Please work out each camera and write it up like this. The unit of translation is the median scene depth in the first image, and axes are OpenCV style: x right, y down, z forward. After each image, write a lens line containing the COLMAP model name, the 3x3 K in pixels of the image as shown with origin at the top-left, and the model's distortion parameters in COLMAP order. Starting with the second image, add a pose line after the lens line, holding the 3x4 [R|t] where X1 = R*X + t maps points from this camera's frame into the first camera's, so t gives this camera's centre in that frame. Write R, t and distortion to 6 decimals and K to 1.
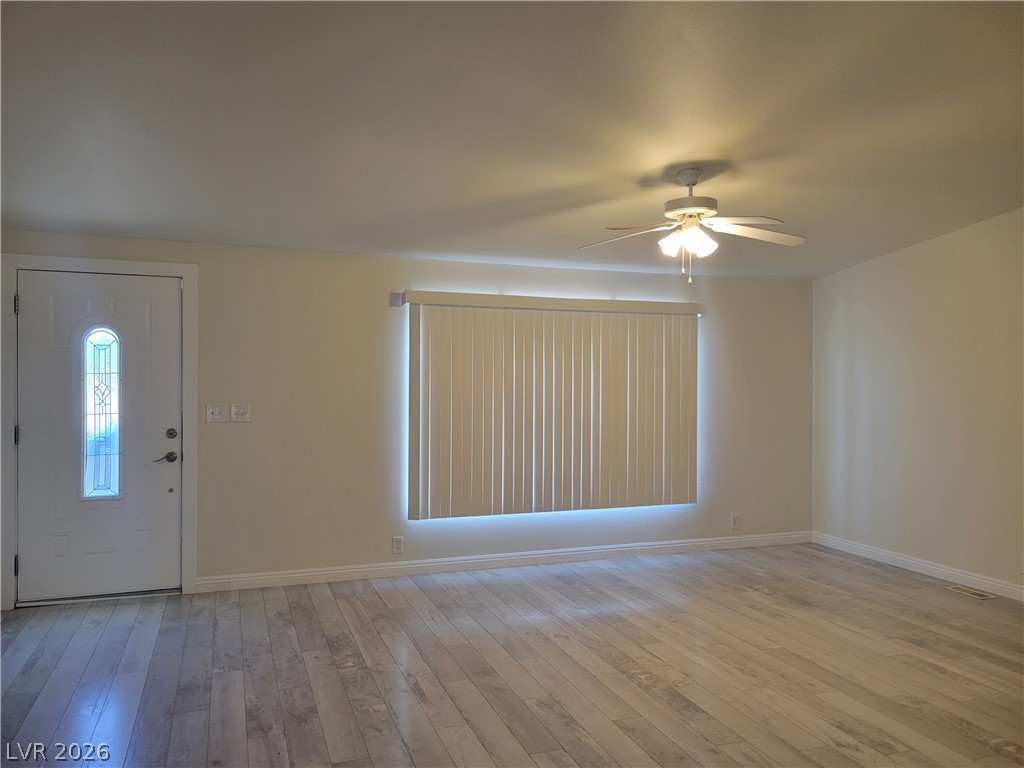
lens RADIAL K [[770.9, 0, 505.3], [0, 770.9, 374.7], [0, 0, 1]] dist [0.055153, -0.038806]
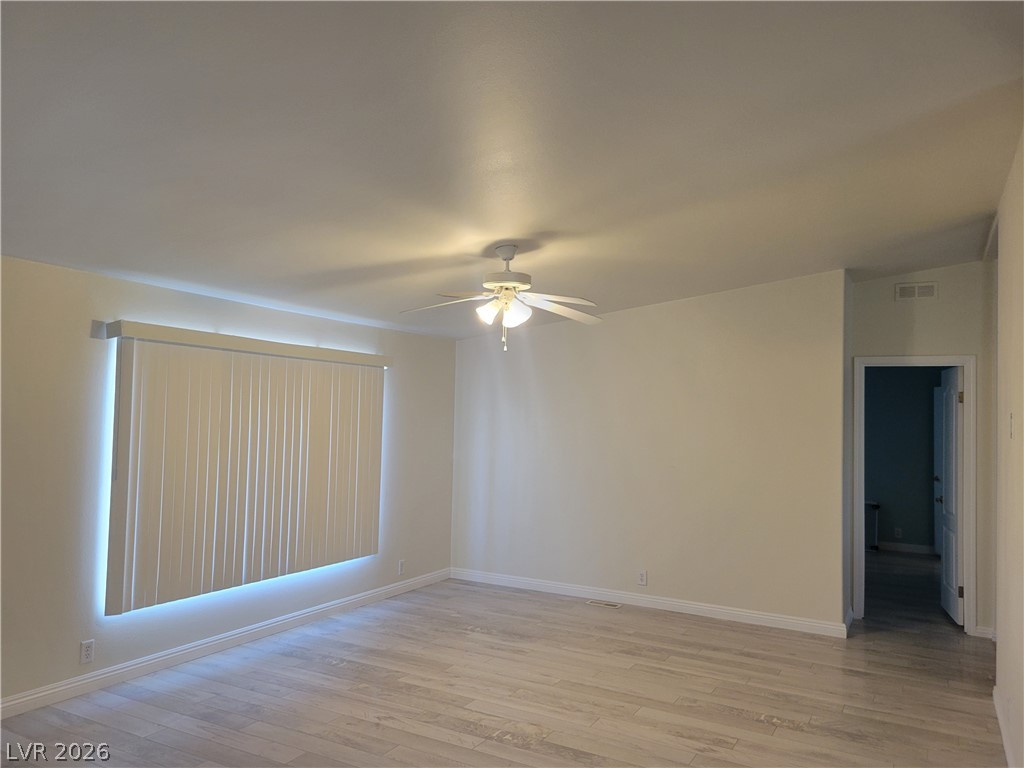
lens RADIAL K [[770.9, 0, 502.6], [0, 770.9, 383.5], [0, 0, 1]] dist [0.055153, -0.038806]
pose [[0.760680, 0.043586, 0.647663, -0.390242], [-0.025394, 0.998978, -0.037403, -0.029097], [-0.648631, 0.012005, 0.761009, 0.167183]]
